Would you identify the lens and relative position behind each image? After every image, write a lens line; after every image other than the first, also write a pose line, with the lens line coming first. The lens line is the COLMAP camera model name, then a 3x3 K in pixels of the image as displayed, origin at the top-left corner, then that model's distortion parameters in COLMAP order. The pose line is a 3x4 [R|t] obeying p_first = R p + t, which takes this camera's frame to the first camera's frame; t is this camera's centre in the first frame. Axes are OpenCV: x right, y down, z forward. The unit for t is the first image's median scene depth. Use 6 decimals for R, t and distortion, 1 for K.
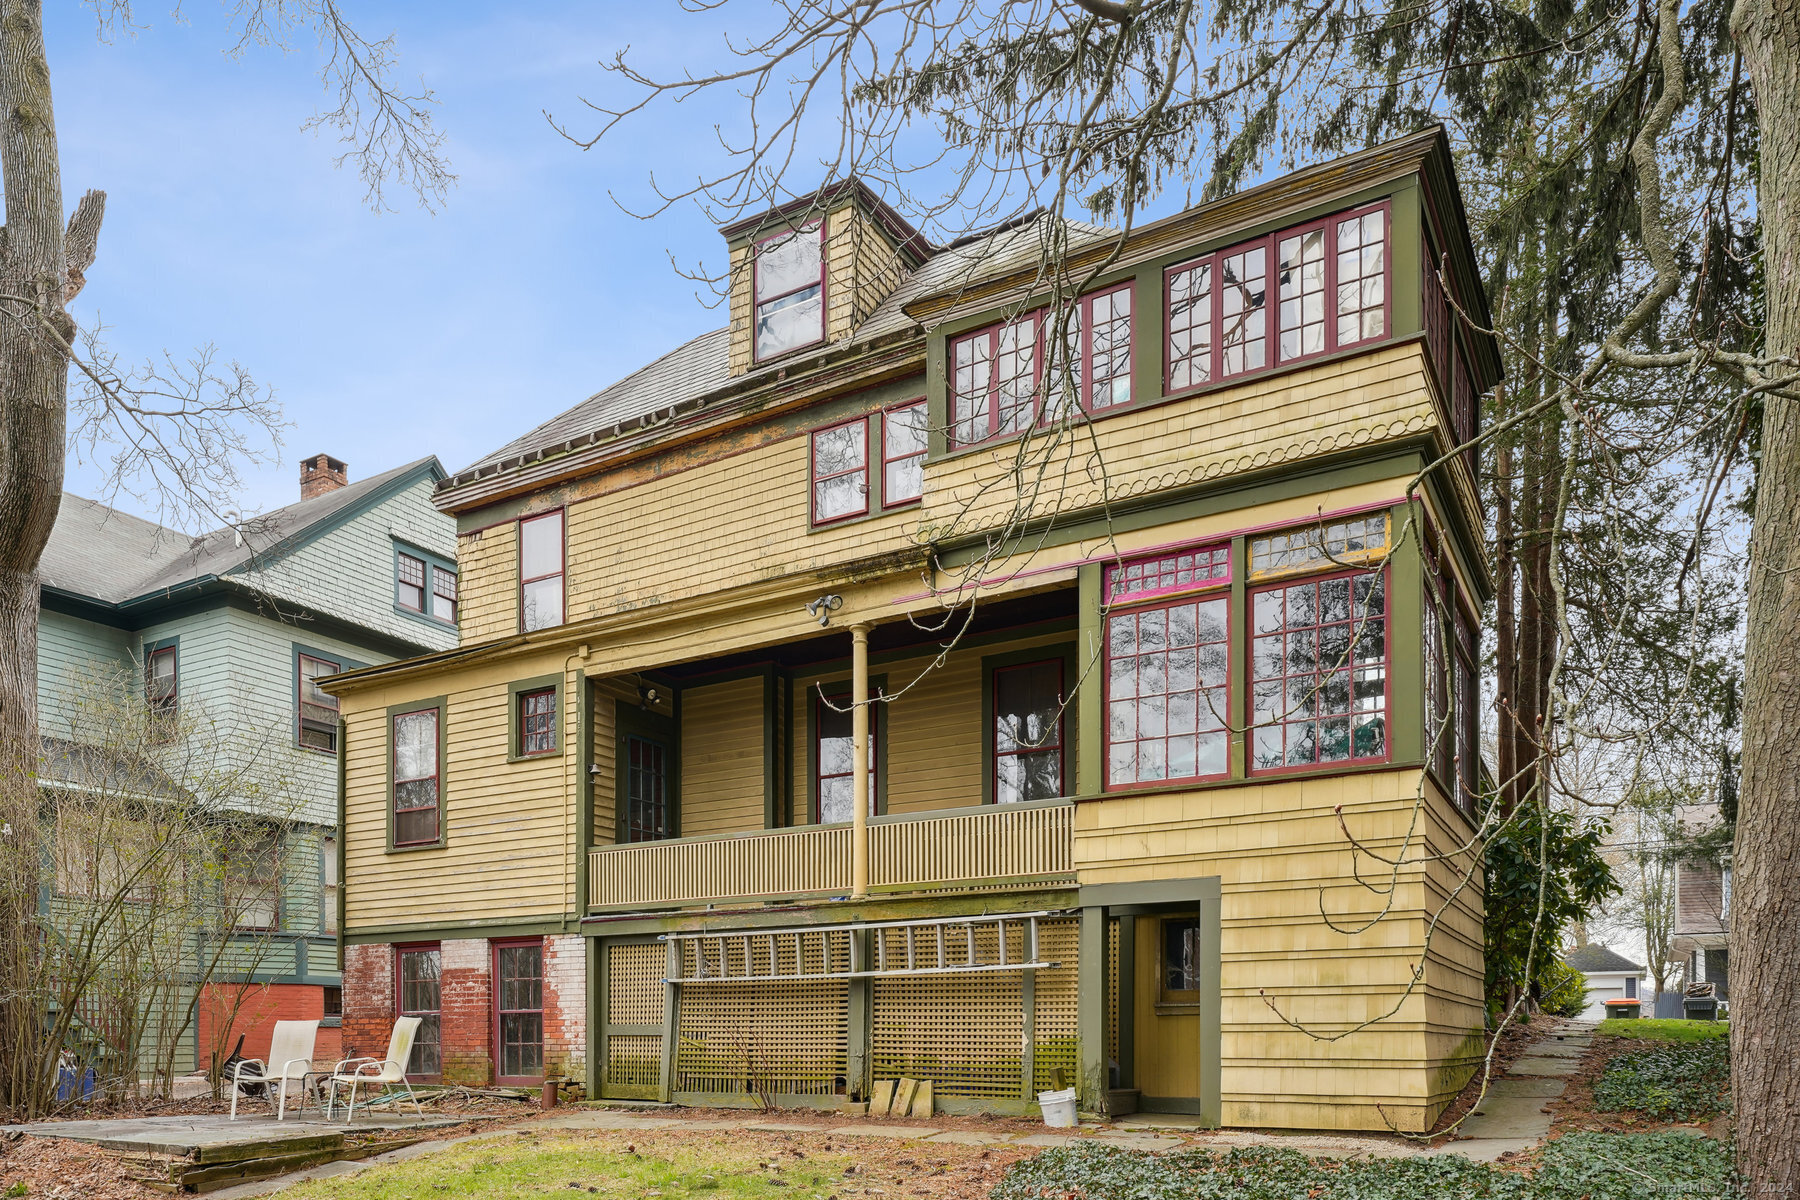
lens RADIAL K [[1179.0, 0, 900.0], [0, 1179.0, 600.0], [0, 0, 1]] dist [-0.002577, -0.001102]
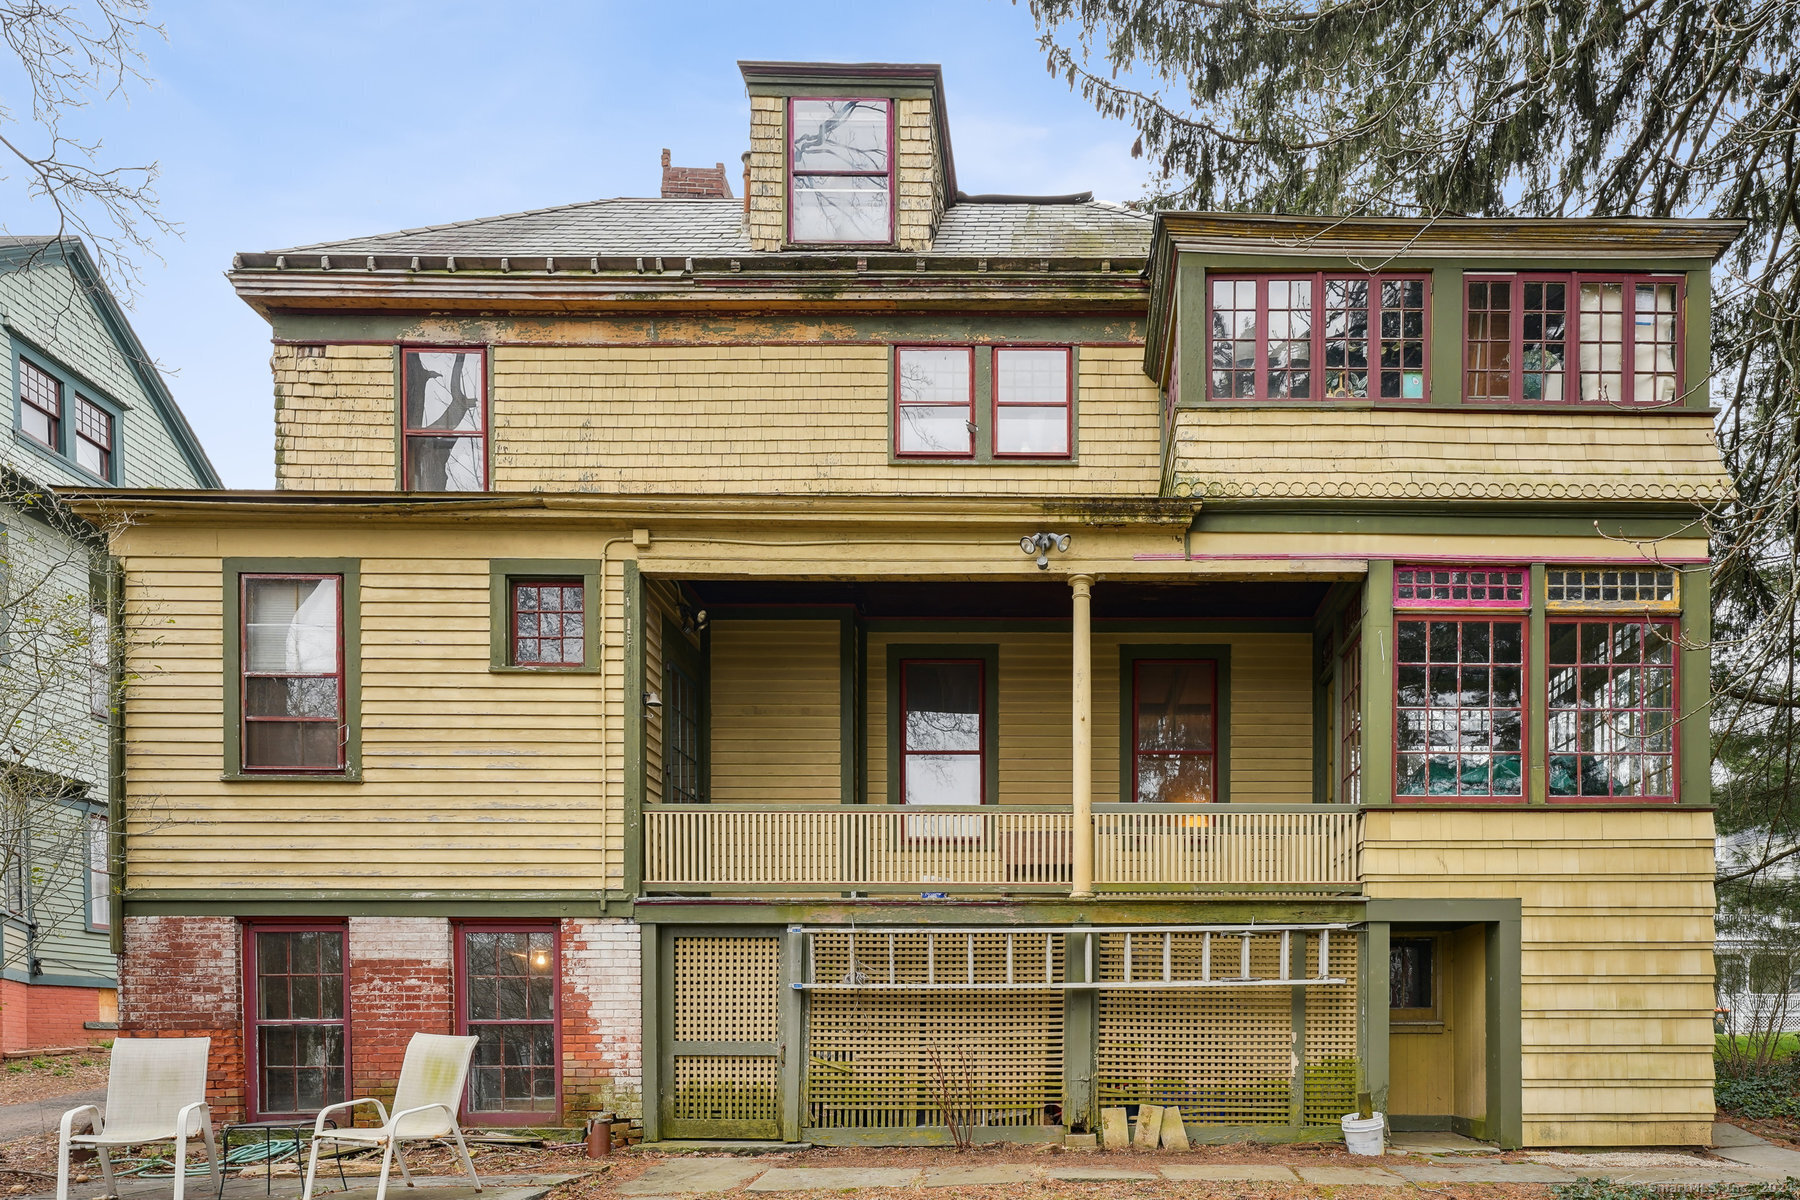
lens RADIAL K [[1022.9, 0, 905.3], [0, 1022.9, 757.7], [0, 0, 1]] dist [-0.001347, -0.000062]
pose [[0.860082, 0.131435, 0.492934, -0.479187], [-0.177734, 0.982906, 0.048034, 0.134035], [-0.478194, -0.128924, 0.868740, 0.411899]]
